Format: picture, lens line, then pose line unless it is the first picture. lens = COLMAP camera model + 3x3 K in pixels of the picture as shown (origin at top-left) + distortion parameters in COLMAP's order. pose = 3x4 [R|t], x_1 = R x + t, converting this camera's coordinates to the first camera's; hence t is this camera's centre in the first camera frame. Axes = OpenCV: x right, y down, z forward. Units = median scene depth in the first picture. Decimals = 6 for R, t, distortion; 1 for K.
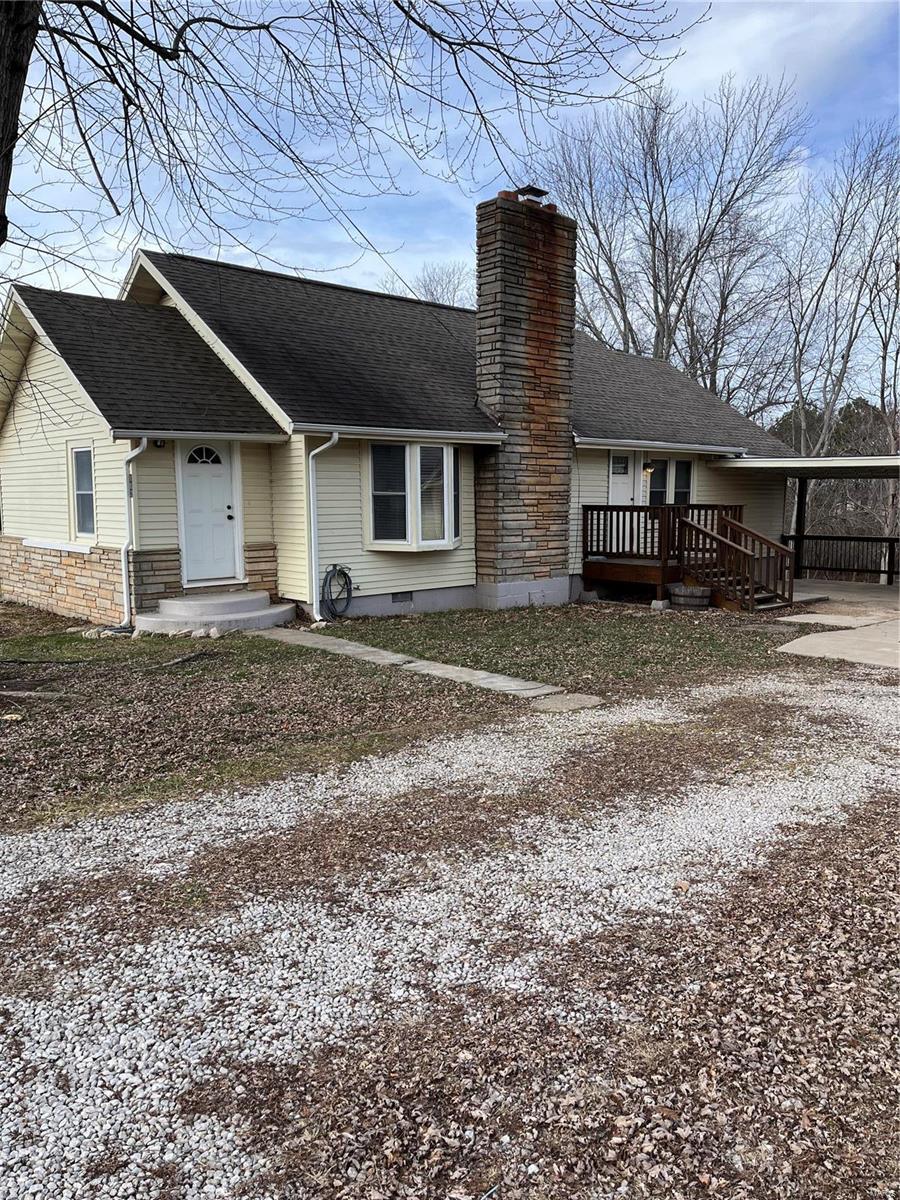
lens RADIAL K [[901.6, 0, 463.3], [0, 901.6, 620.6], [0, 0, 1]] dist [0.047902, -0.018515]
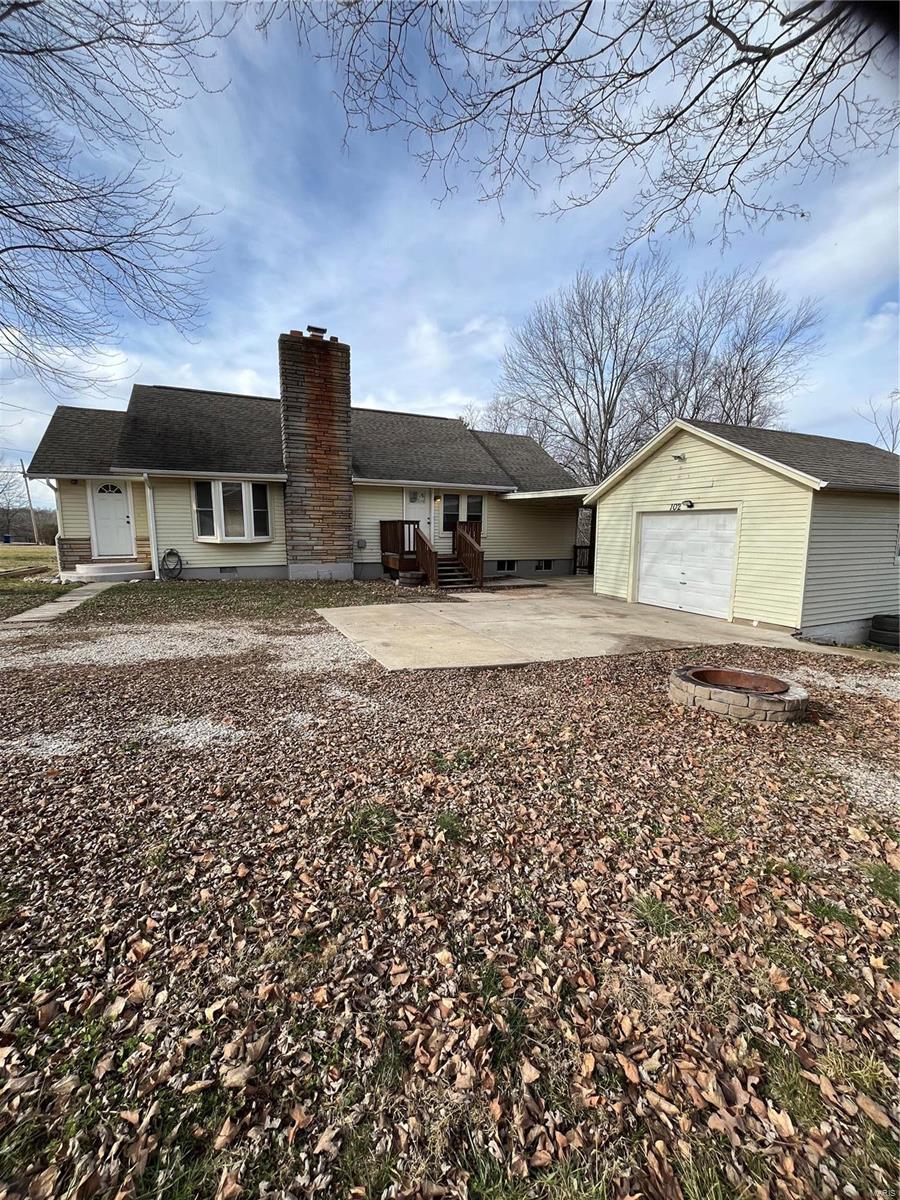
lens RADIAL K [[482.2, 0, 445.1], [0, 482.2, 601.1], [0, 0, 1]] dist [-0.001163, -0.000352]
pose [[0.949291, 0.058027, -0.308998, 0.674232], [-0.053866, 0.998306, 0.021989, -0.009005], [0.309751, -0.004229, 0.950808, 0.259125]]
